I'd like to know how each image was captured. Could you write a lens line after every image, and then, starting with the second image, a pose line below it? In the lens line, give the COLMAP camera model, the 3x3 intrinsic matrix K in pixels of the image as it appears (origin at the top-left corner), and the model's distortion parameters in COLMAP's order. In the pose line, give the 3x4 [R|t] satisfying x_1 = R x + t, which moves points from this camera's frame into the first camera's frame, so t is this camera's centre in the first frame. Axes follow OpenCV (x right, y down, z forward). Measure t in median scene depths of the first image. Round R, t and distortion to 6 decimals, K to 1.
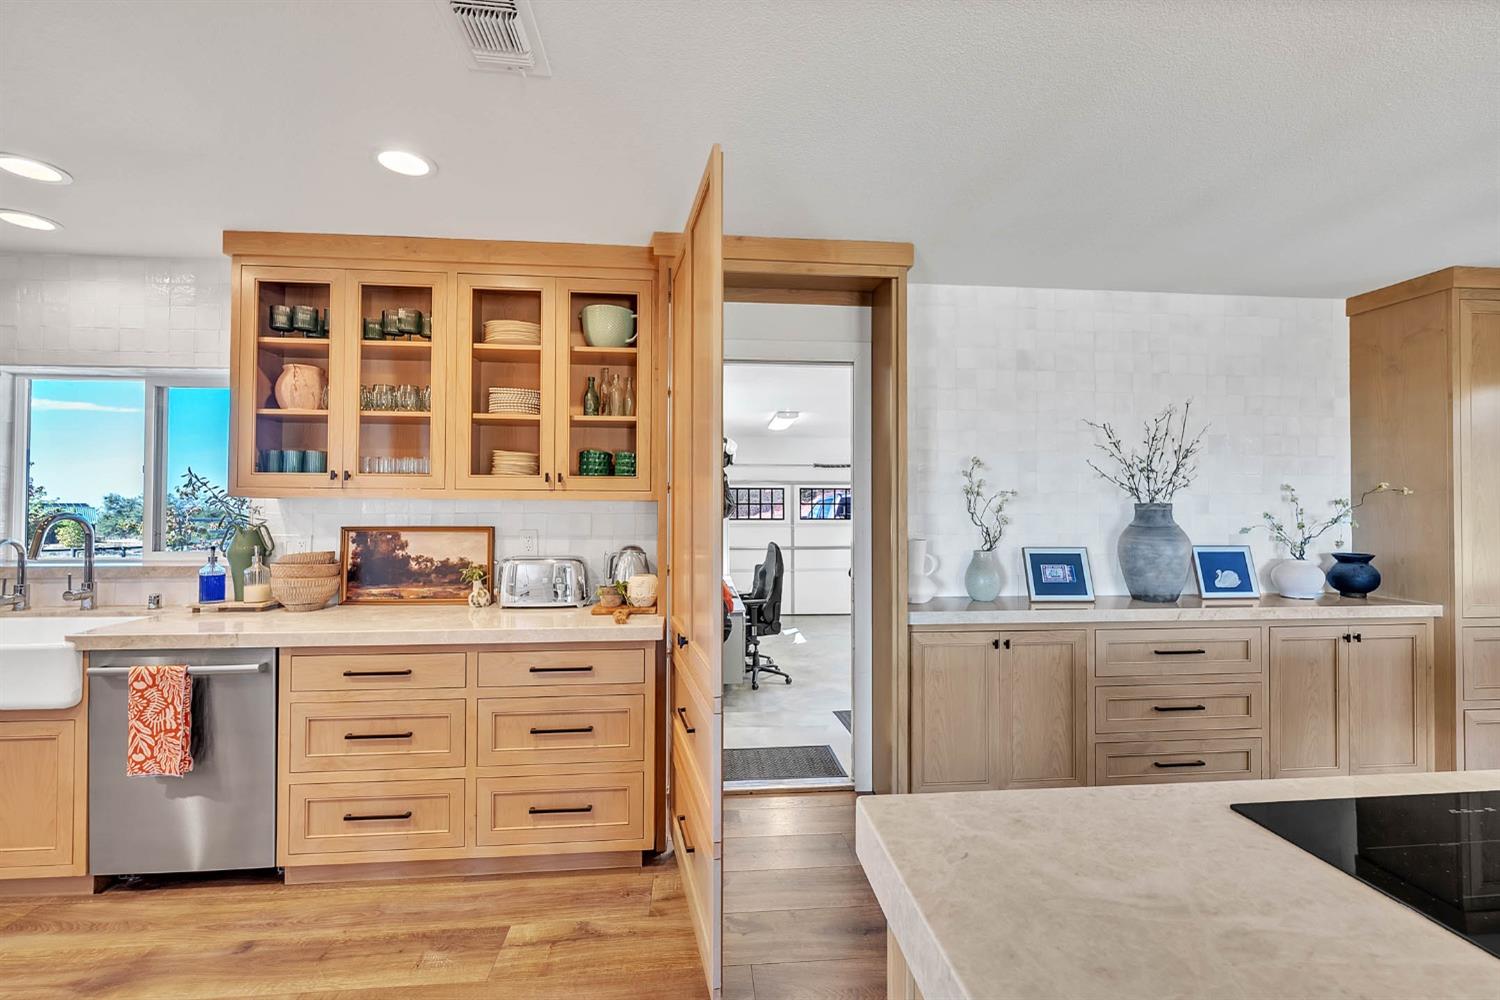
lens RADIAL K [[629.7, 0, 749.9], [0, 629.7, 500.0], [0, 0, 1]] dist [0.000612, -0.001584]
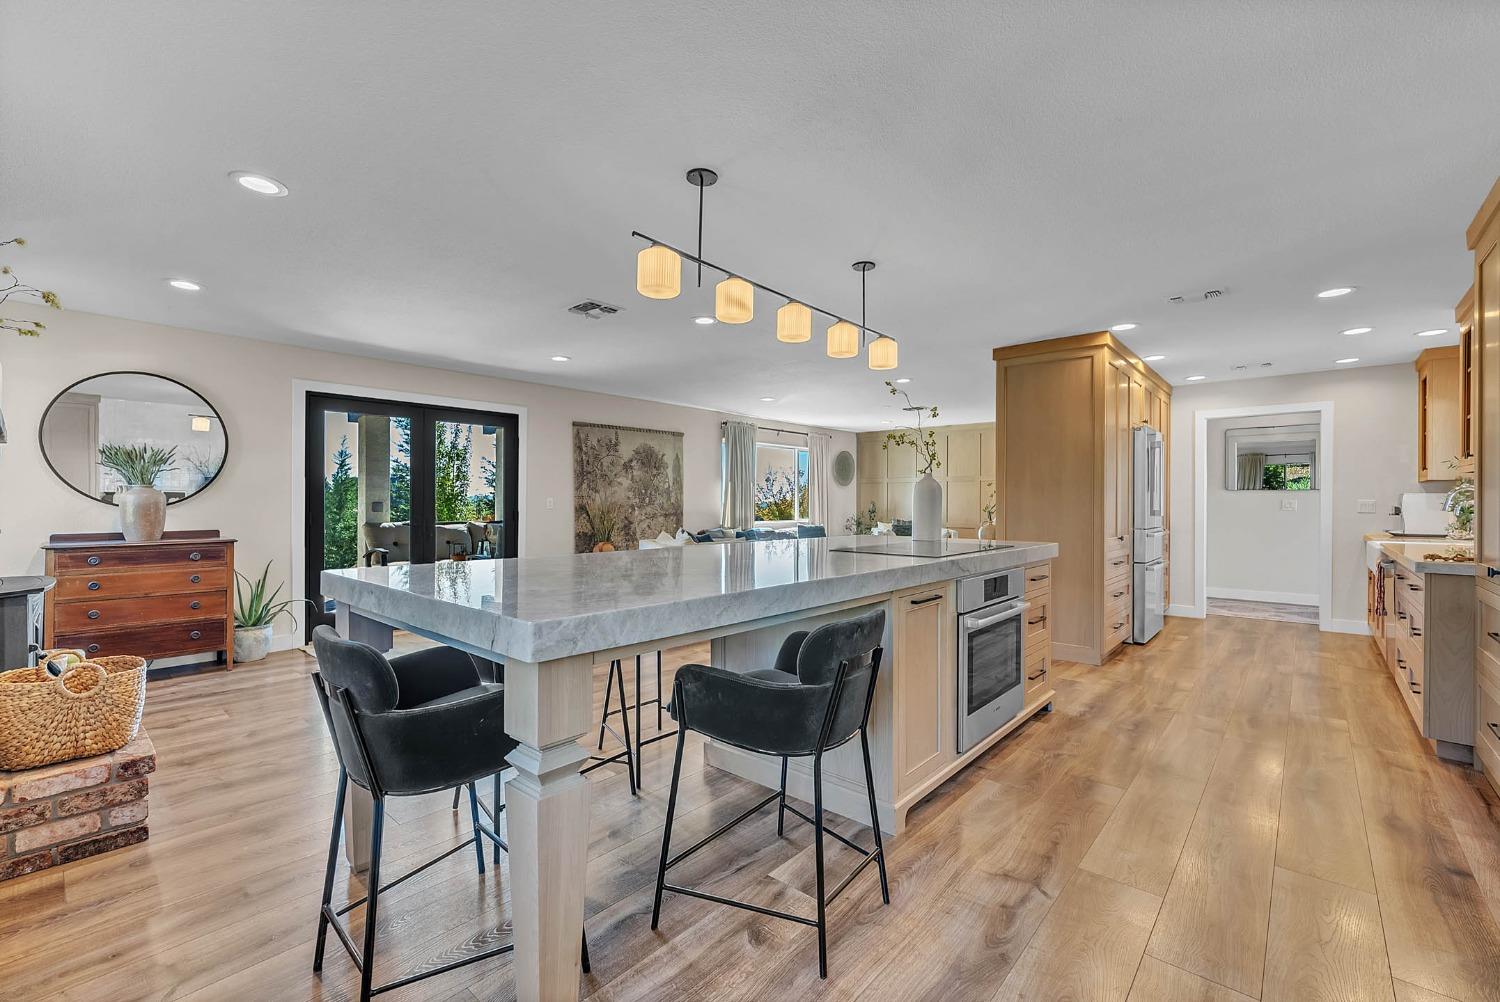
lens RADIAL K [[629.7, 0, 754.8], [0, 629.7, 502.0], [0, 0, 1]] dist [0.000612, -0.001584]
pose [[-0.724468, -0.004513, -0.689293, 1.481230], [0.001691, 0.999964, -0.008325, 0.074544], [0.689306, -0.007197, -0.724435, 0.862309]]
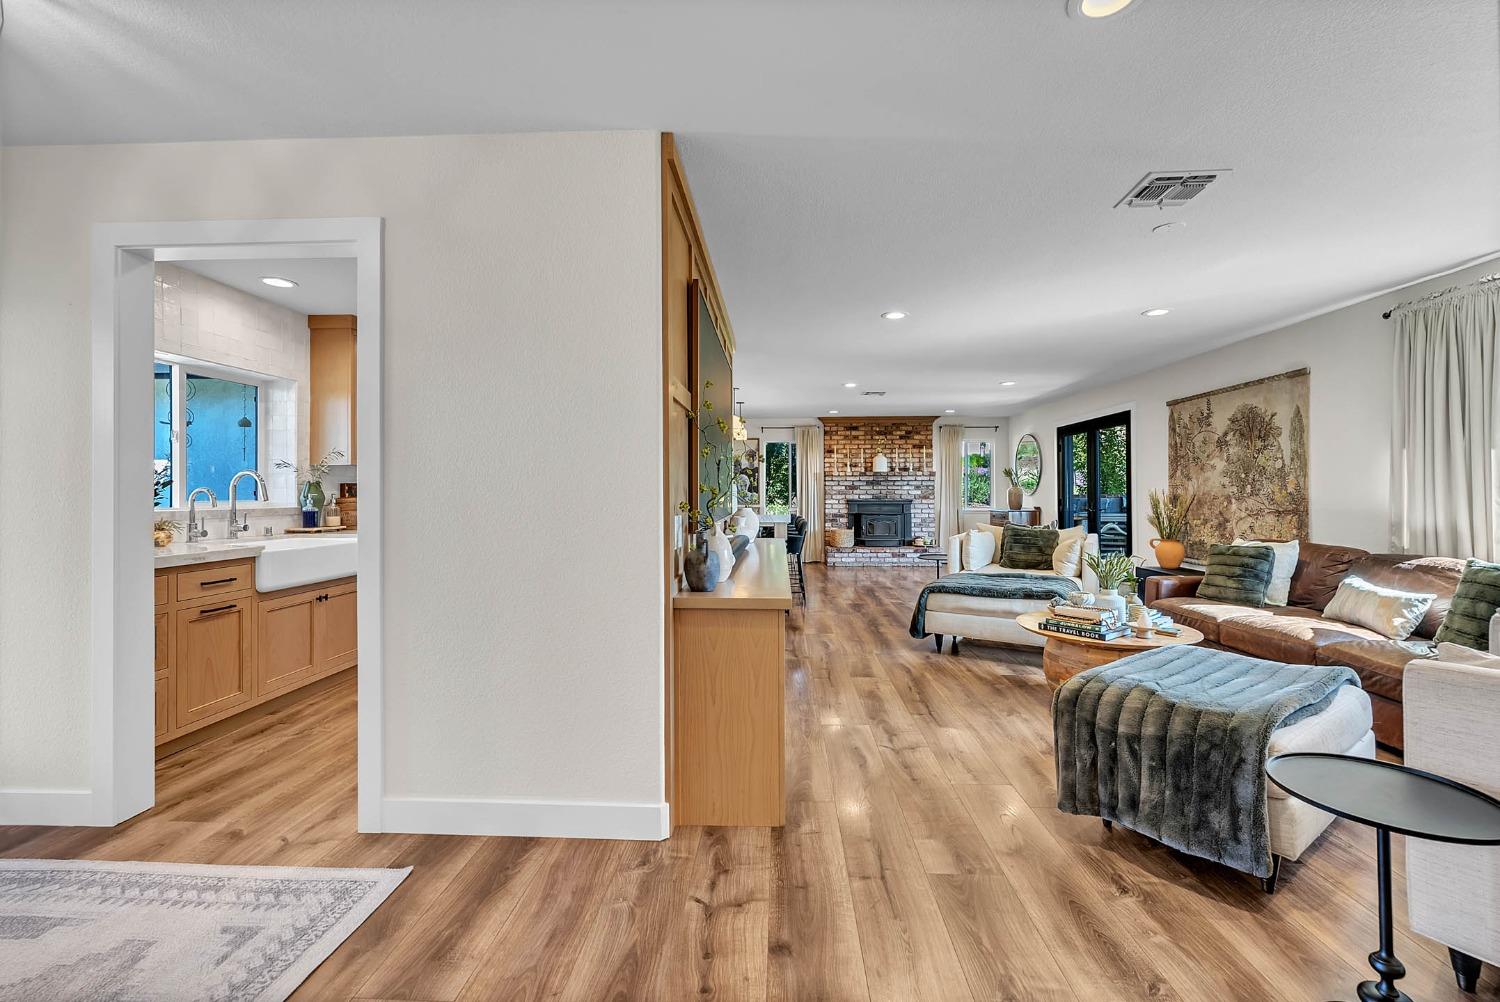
lens RADIAL K [[629.7, 0, 752.4], [0, 629.7, 484.0], [0, 0, 1]] dist [0.000612, -0.001584]
pose [[0.133755, 0.012841, 0.990931, -2.284591], [-0.009456, 0.999887, -0.011680, 0.063508], [-0.990969, -0.007808, 0.133862, -0.332195]]
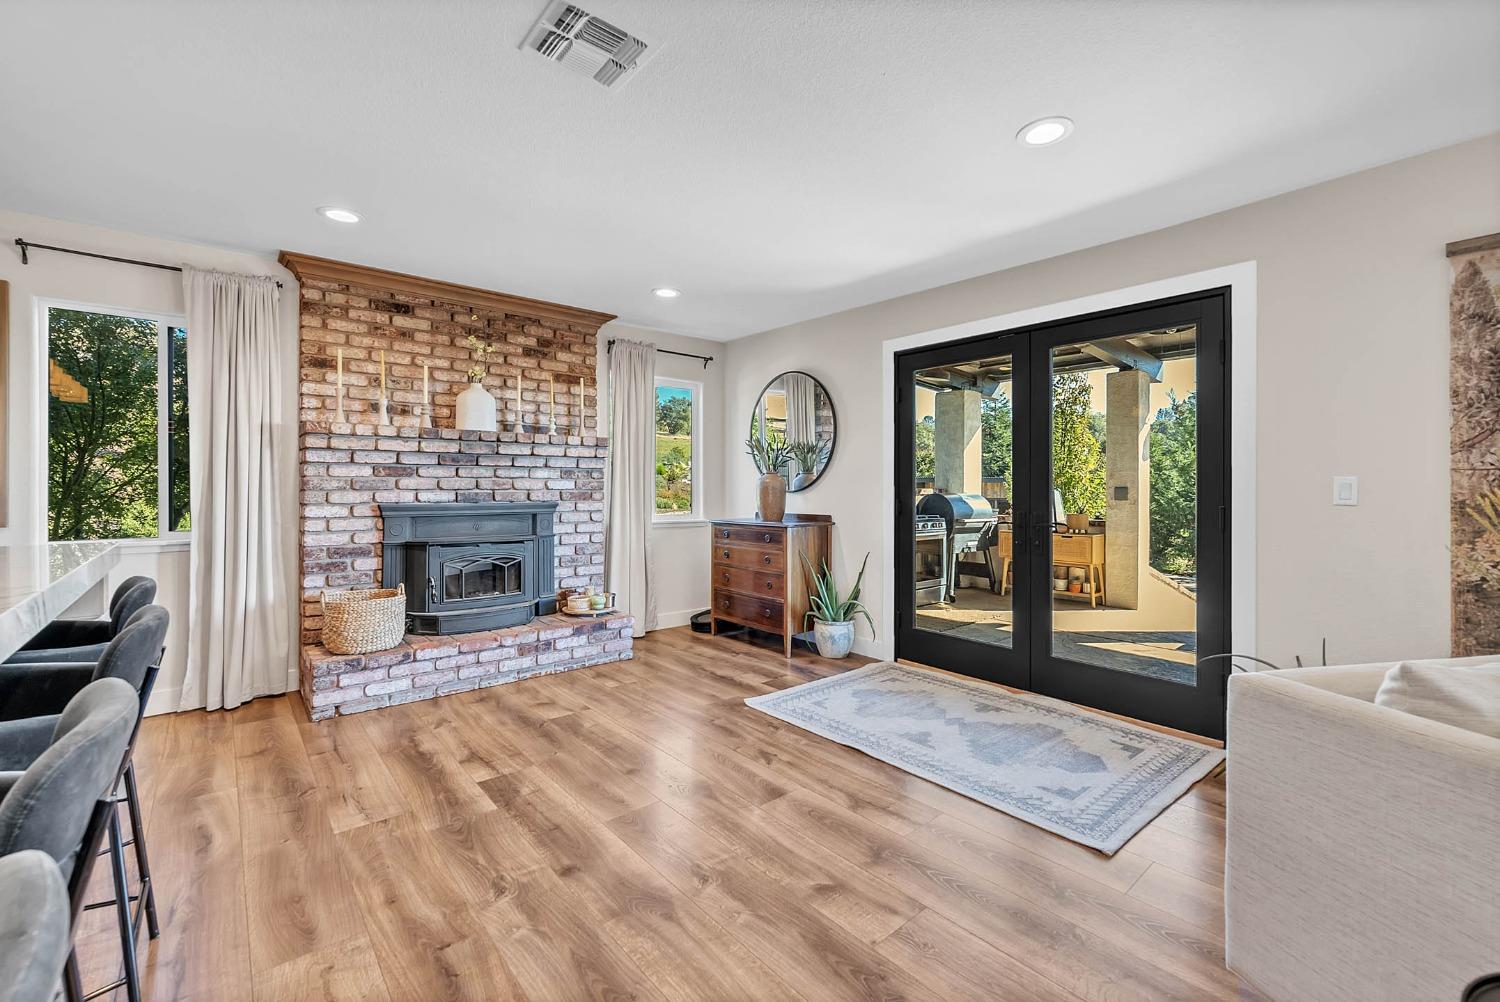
lens RADIAL K [[629.7, 0, 752.7], [0, 629.7, 484.7], [0, 0, 1]] dist [0.000612, -0.001584]
pose [[-0.575694, -0.003154, 0.817659, 0.070811], [-0.011599, 0.999923, -0.004310, 0.061653], [-0.817583, -0.011965, -0.575687, -0.267174]]
